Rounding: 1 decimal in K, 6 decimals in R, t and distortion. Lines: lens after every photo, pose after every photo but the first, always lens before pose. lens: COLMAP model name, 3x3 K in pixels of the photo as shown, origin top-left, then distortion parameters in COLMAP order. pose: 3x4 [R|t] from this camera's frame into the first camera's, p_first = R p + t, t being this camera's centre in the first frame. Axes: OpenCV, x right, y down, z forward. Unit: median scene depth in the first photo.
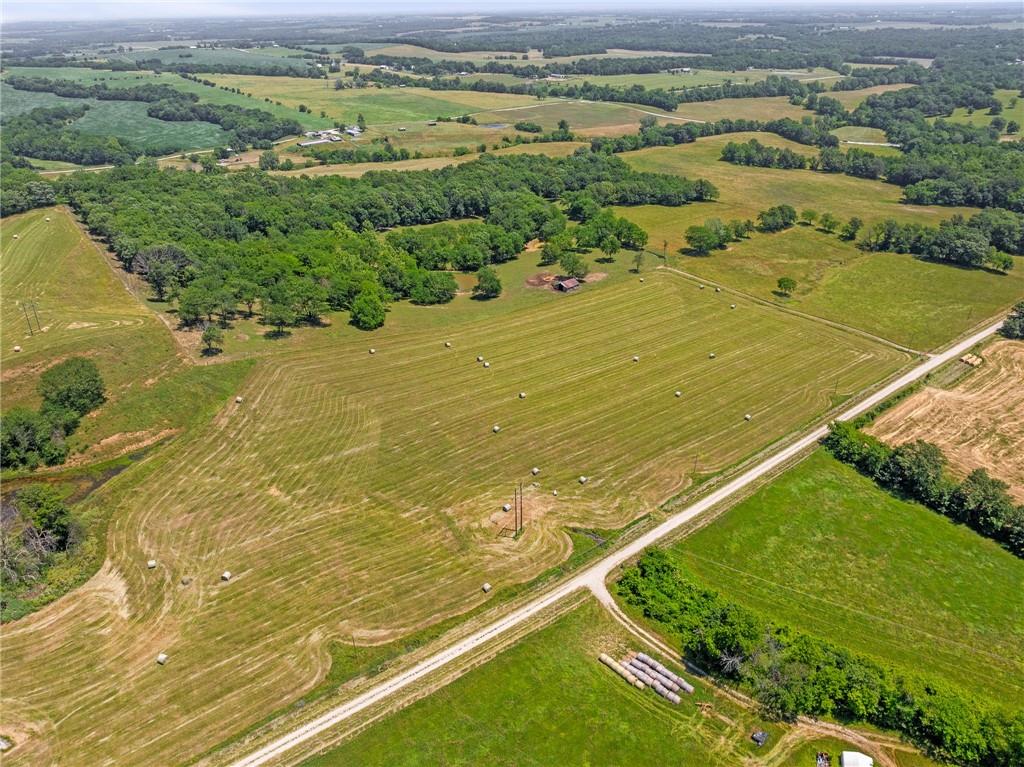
lens RADIAL K [[728.6, 0, 512.0], [0, 728.6, 383.5], [0, 0, 1]] dist [-0.050377, 0.011307]
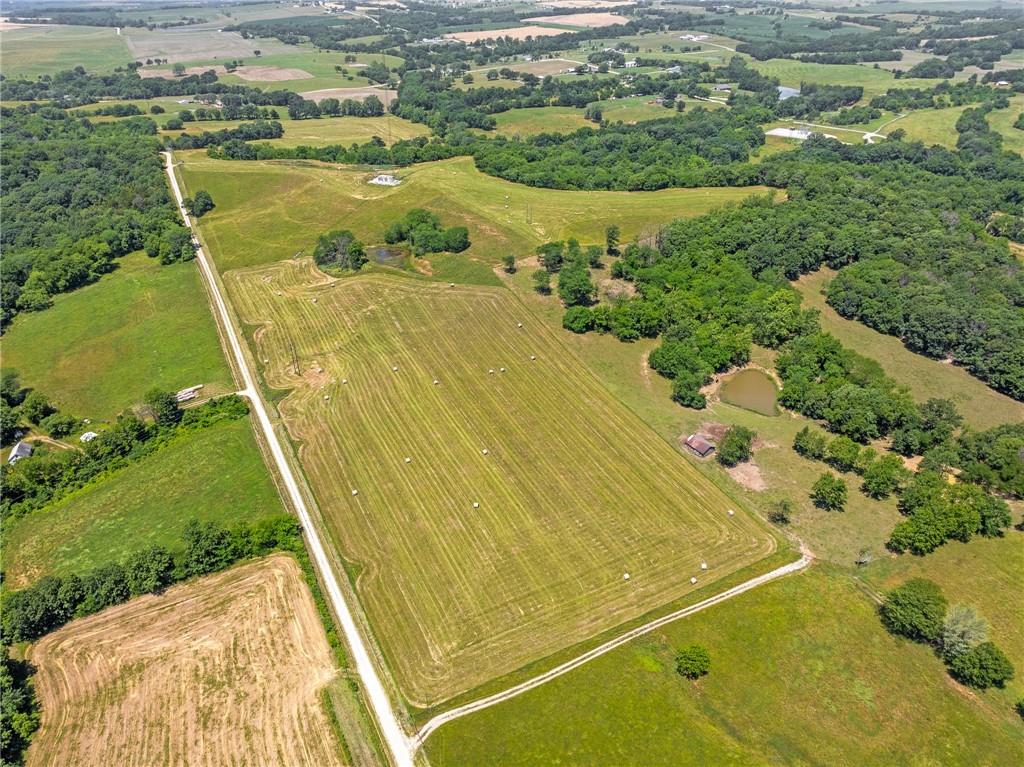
lens RADIAL K [[728.6, 0, 512.0], [0, 728.6, 383.5], [0, 0, 1]] dist [-0.050377, 0.011307]
pose [[-0.196074, 0.516045, -0.833818, 1.173359], [-0.445027, 0.710881, 0.544609, -0.821332], [0.873789, 0.477855, 0.090269, 1.083776]]
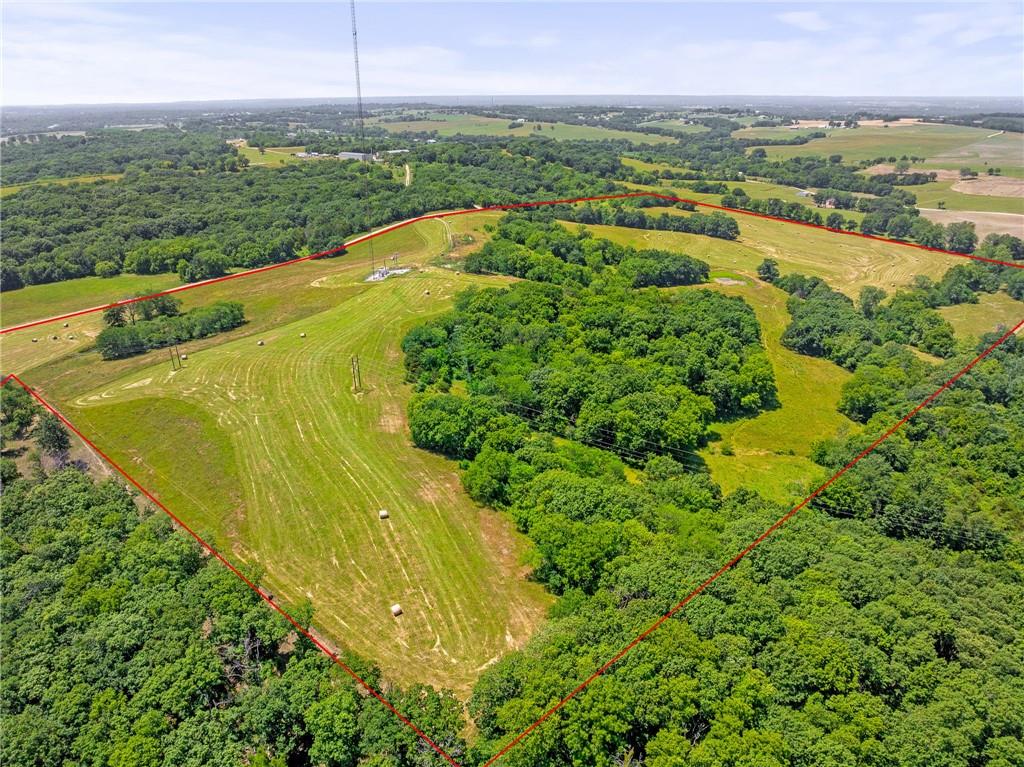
lens RADIAL K [[728.6, 0, 512.0], [0, 728.6, 383.5], [0, 0, 1]] dist [-0.050377, 0.011307]
pose [[-0.992461, 0.076395, -0.095835, -1.134088], [-0.023351, 0.649764, 0.759777, -0.961025], [0.120314, 0.756287, -0.643082, 1.932799]]
